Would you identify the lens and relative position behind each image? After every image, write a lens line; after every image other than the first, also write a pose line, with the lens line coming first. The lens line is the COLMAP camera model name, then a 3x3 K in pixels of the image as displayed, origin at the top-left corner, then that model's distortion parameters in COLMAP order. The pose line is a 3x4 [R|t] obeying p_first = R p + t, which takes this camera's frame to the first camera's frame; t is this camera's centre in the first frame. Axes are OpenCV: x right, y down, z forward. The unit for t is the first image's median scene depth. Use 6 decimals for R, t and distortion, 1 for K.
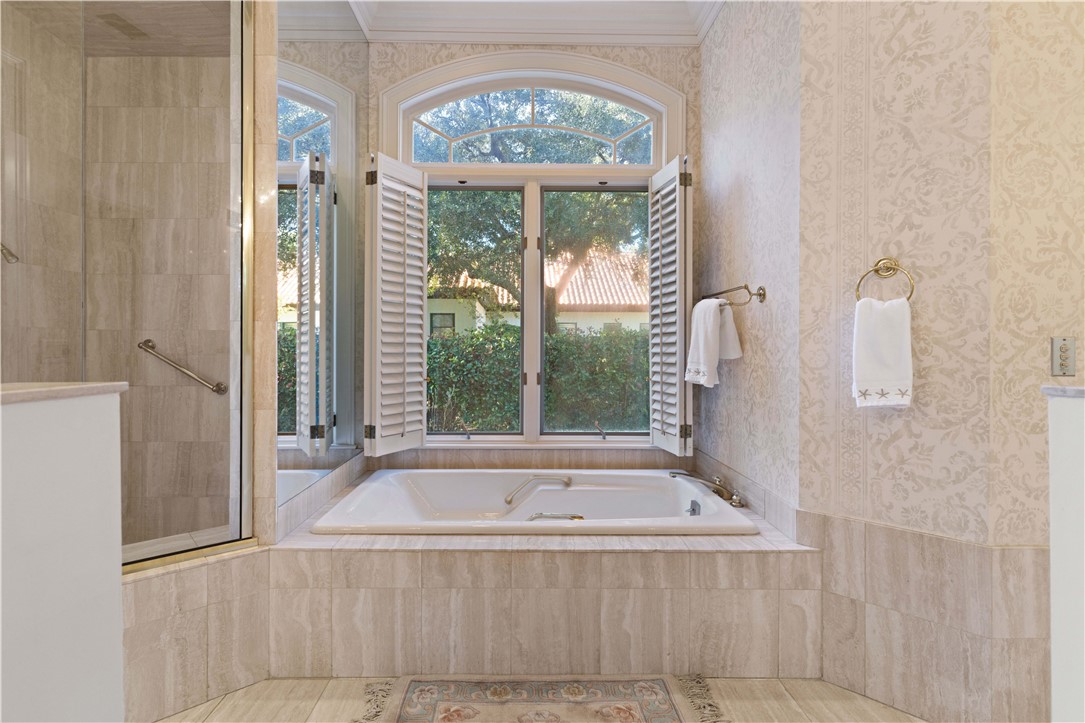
lens RADIAL K [[524.8, 0, 538.3], [0, 524.8, 351.3], [0, 0, 1]] dist [0.000695, -0.000052]
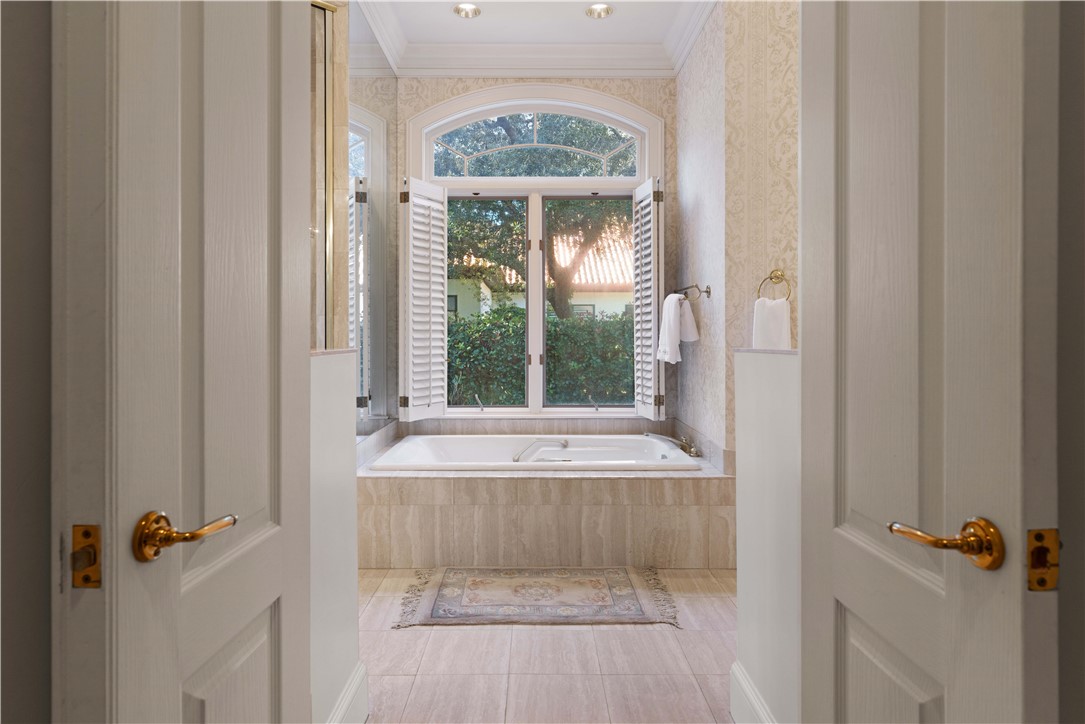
lens RADIAL K [[580.5, 0, 542.6], [0, 580.5, 338.8], [0, 0, 1]] dist [-0.000925, -0.000016]
pose [[0.999904, -0.004411, -0.013114, 0.037735], [0.004447, 0.999986, 0.002765, 0.003794], [0.013102, -0.002823, 0.999910, -0.547282]]
